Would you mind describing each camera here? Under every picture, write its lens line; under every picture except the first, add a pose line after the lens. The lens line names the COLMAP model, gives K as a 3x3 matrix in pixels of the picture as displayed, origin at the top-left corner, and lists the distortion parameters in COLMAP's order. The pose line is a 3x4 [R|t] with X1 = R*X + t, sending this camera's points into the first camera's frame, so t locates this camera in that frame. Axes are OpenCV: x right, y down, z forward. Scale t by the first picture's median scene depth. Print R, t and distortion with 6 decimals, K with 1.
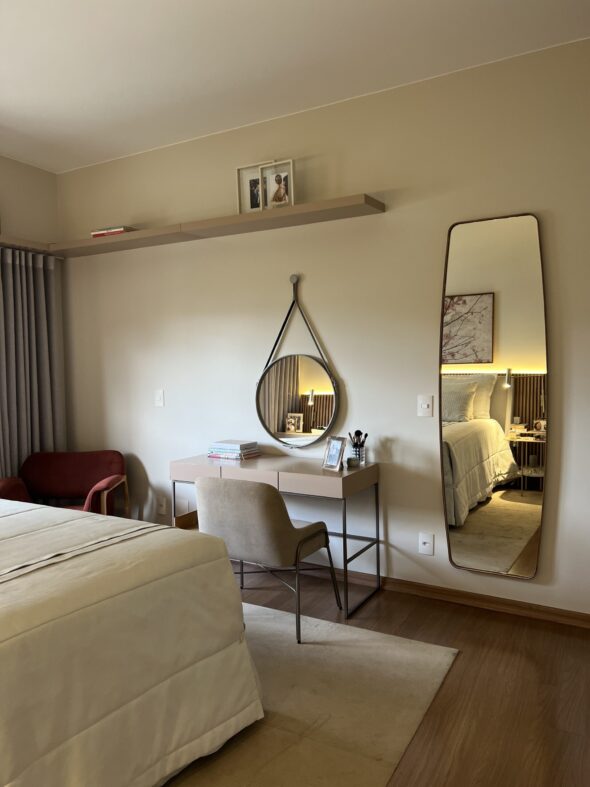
lens RADIAL K [[585.7, 0, 295.0], [0, 585.7, 393.5], [0, 0, 1]] dist [0.113657, -0.175346]
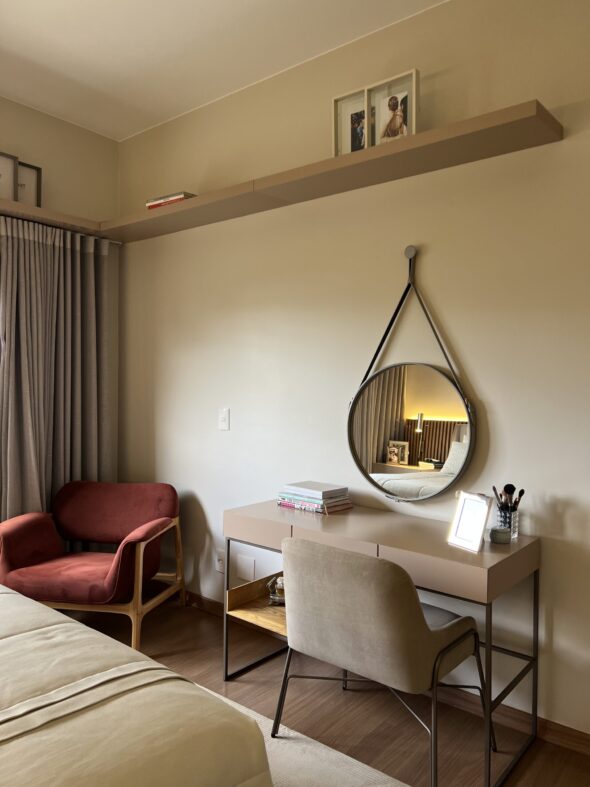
lens RADIAL K [[585.7, 0, 295.0], [0, 585.7, 393.5], [0, 0, 1]] dist [0.113657, -0.175346]
pose [[0.985133, 0.030747, -0.169018, -0.012476], [-0.036524, 0.998846, -0.031178, -0.005199], [0.167864, 0.036888, 0.985120, 0.305681]]
